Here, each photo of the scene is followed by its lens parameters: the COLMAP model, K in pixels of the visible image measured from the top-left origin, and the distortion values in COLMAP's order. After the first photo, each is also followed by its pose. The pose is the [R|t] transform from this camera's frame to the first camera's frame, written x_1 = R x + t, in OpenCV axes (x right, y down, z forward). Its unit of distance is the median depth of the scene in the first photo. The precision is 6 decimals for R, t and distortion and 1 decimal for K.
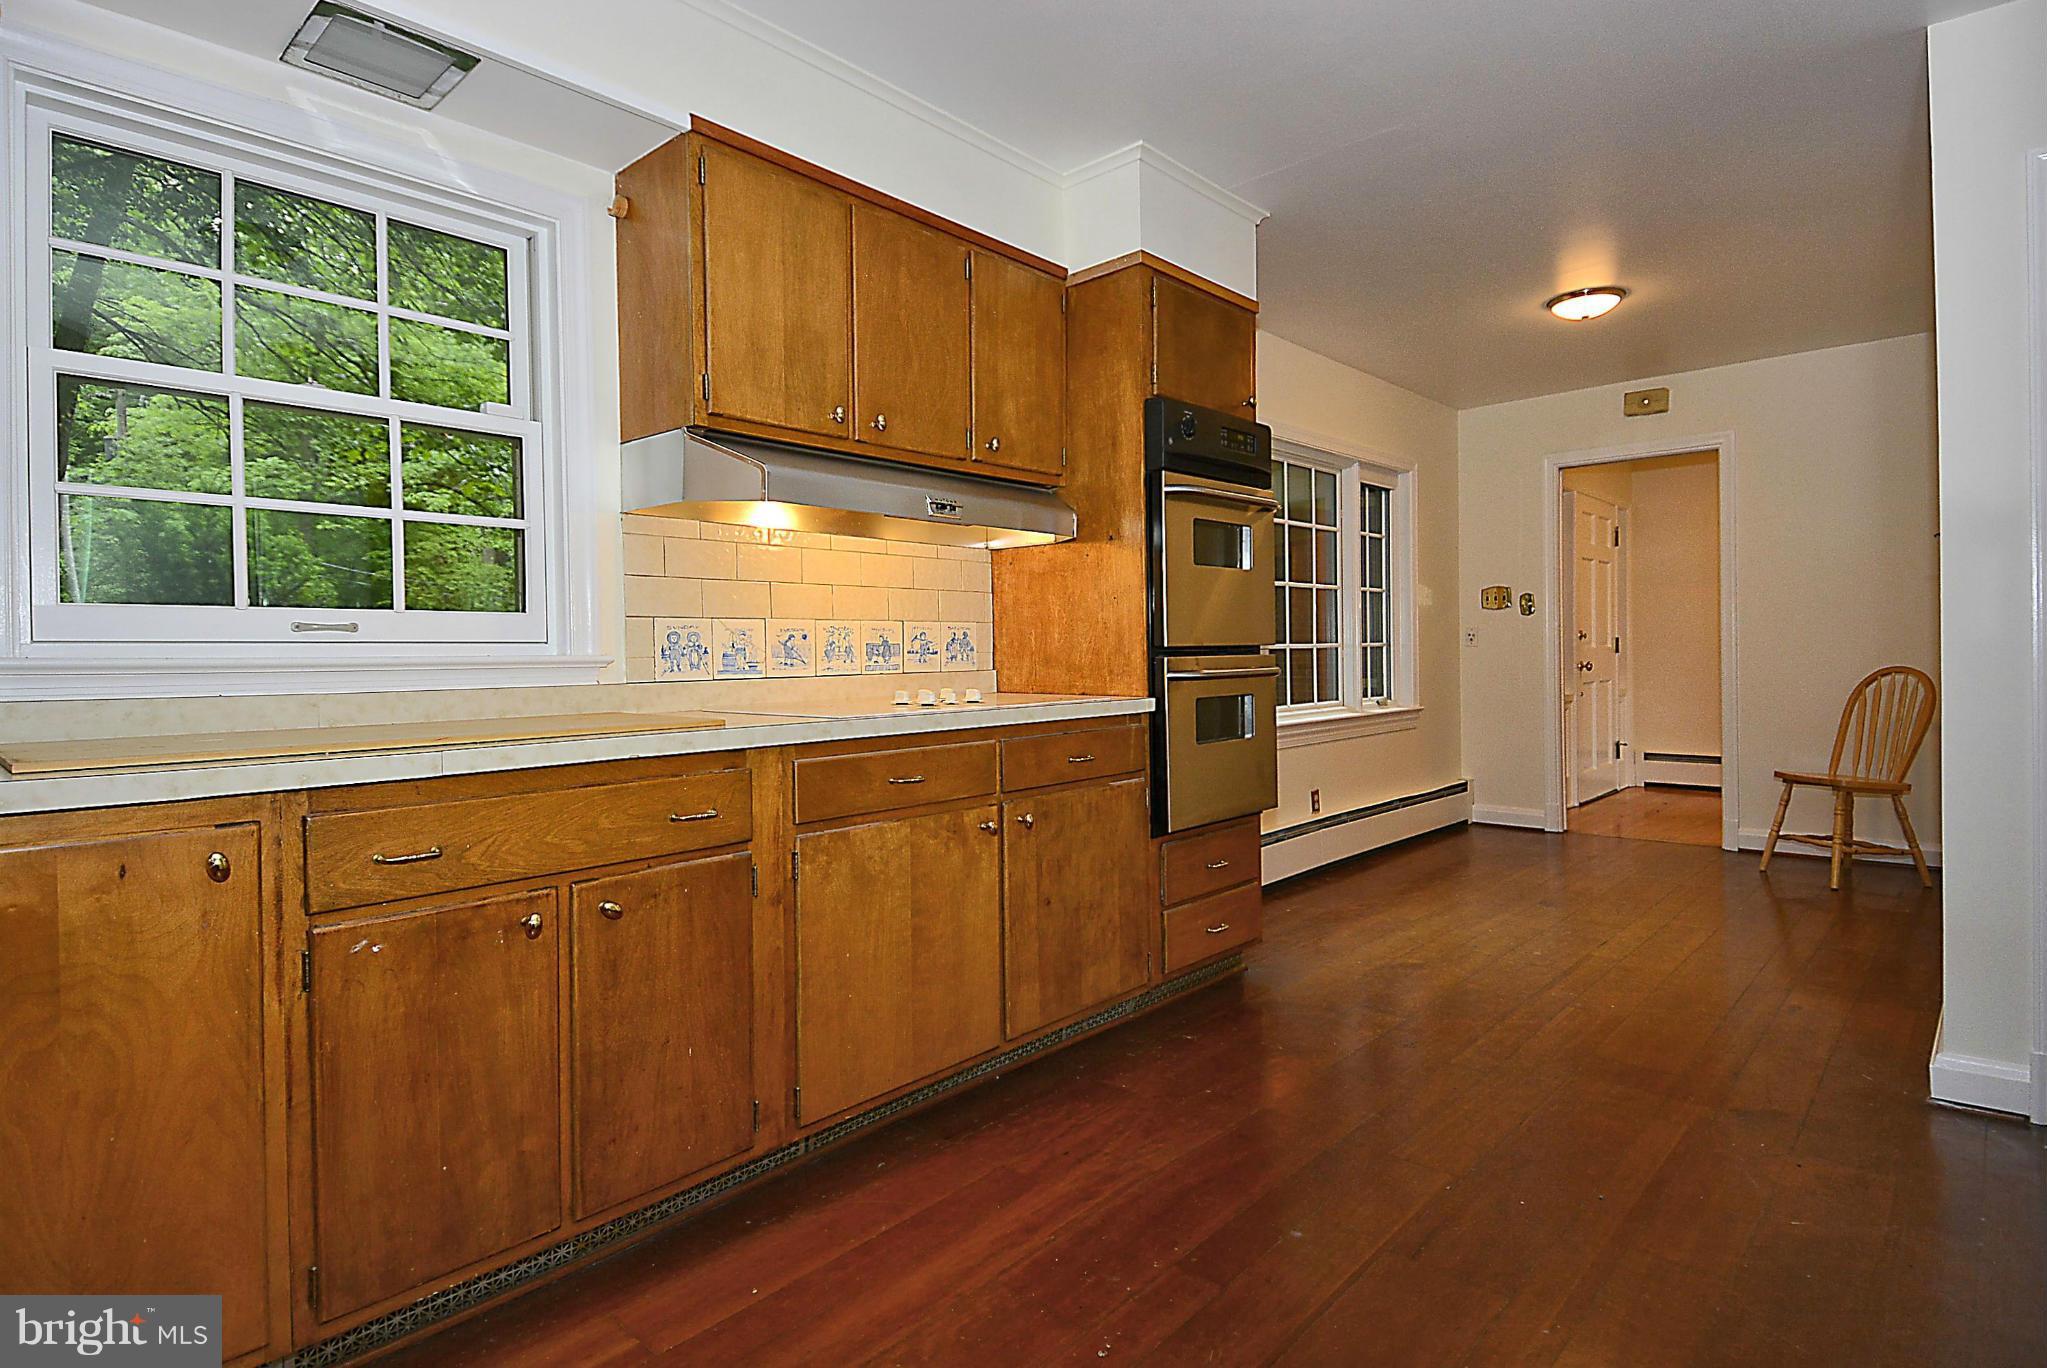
lens RADIAL K [[1055.4, 0, 1014.3], [0, 1055.4, 669.3], [0, 0, 1]] dist [0.016490, -0.006431]
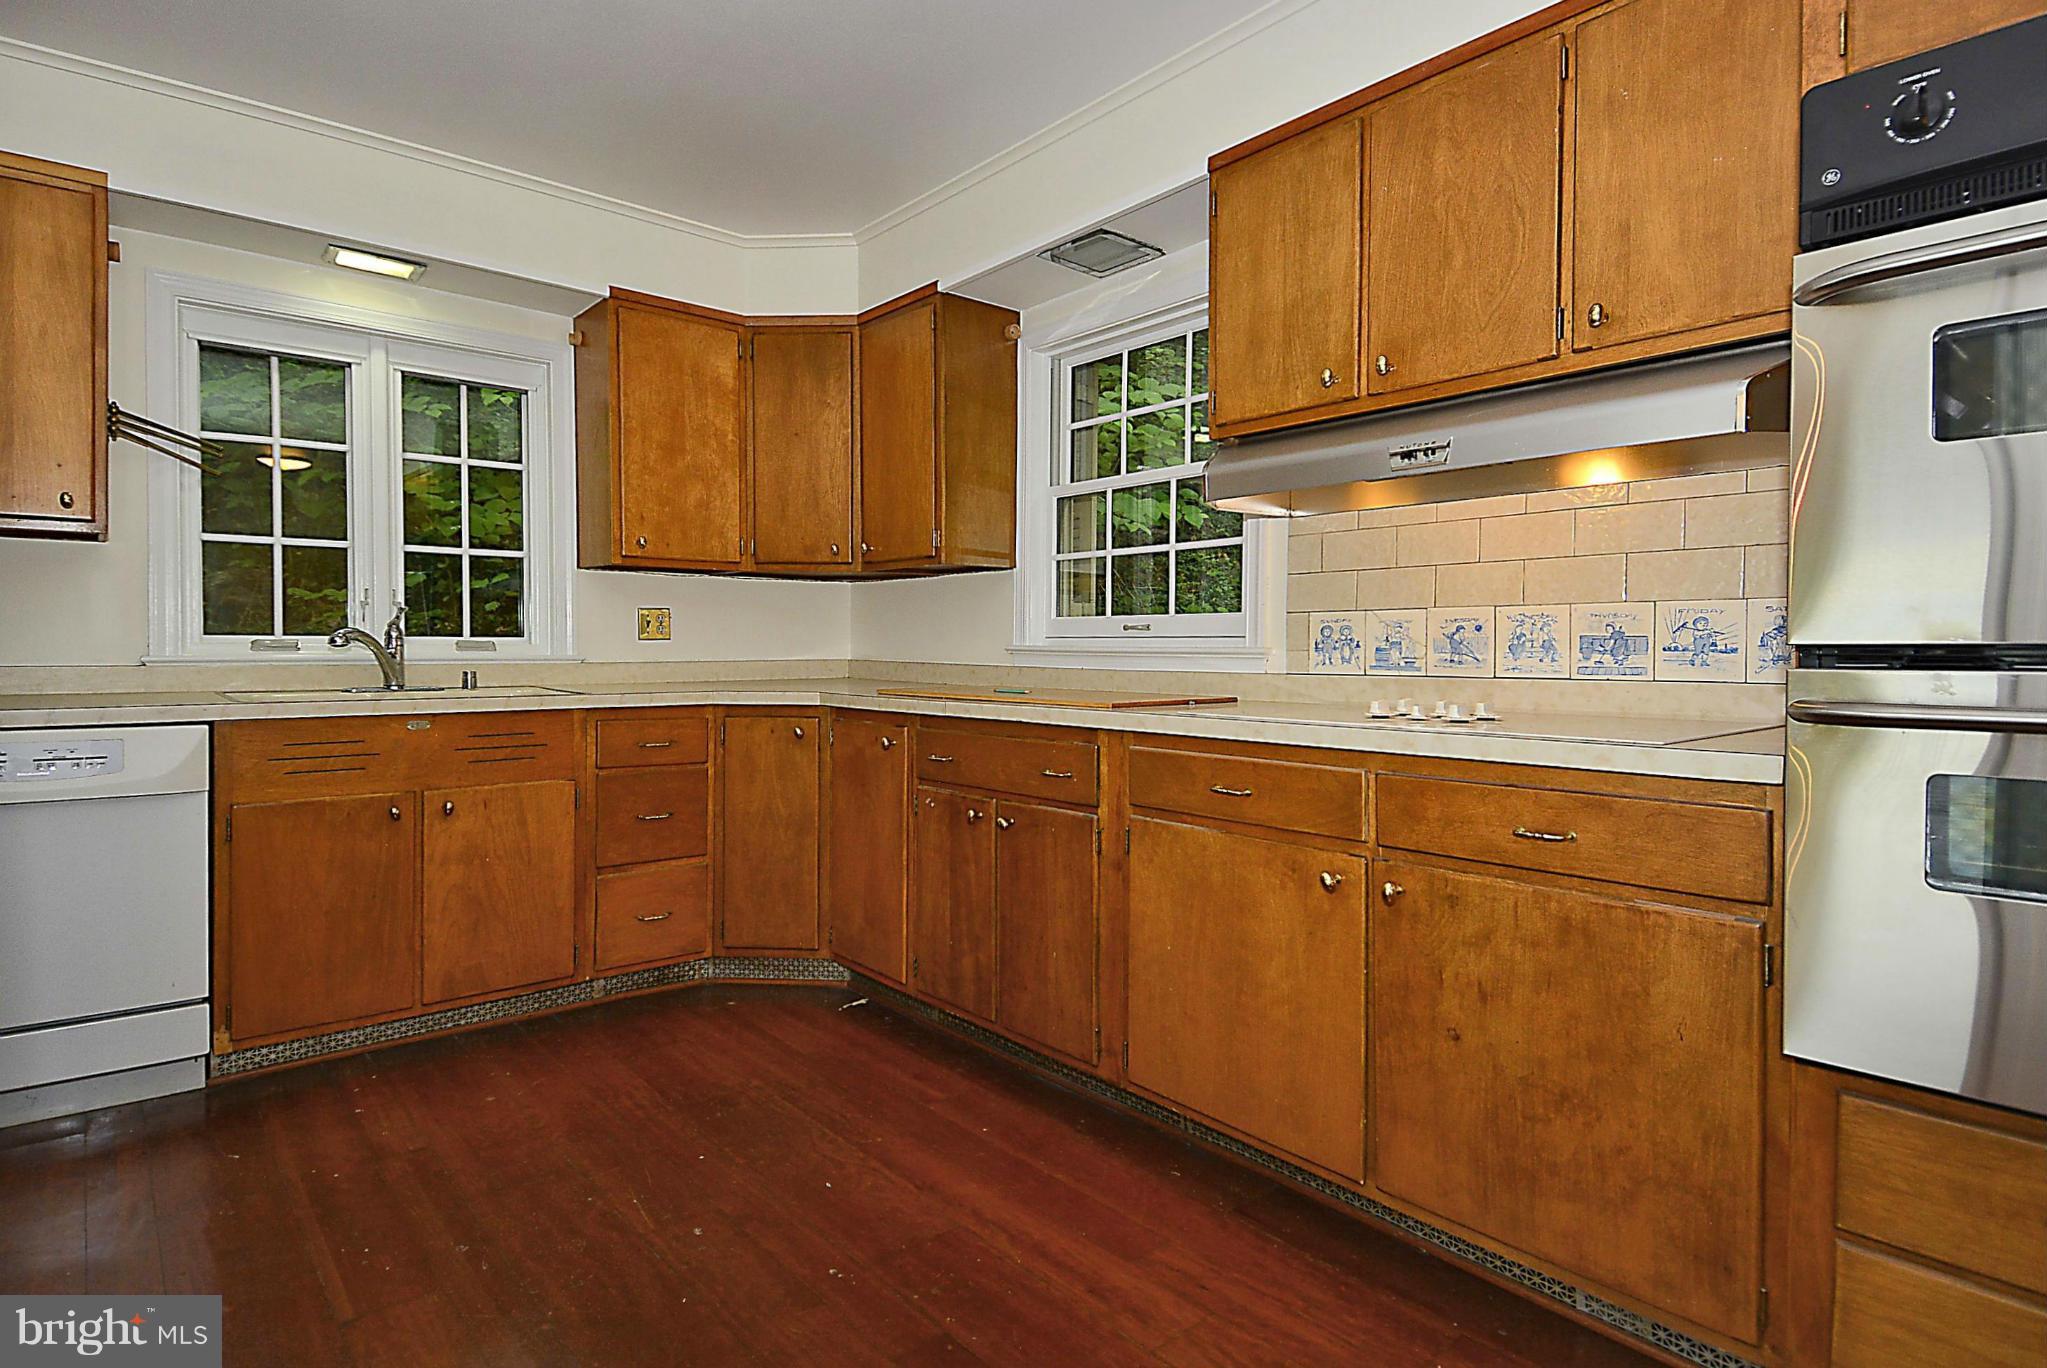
lens RADIAL K [[1055.4, 0, 1013.3], [0, 1055.4, 671.1], [0, 0, 1]] dist [0.016490, -0.006431]
pose [[-0.124184, 0.033852, -0.991682, 0.720365], [-0.016697, 0.999205, 0.036200, -0.023403], [0.992119, 0.021054, -0.123520, 0.820733]]
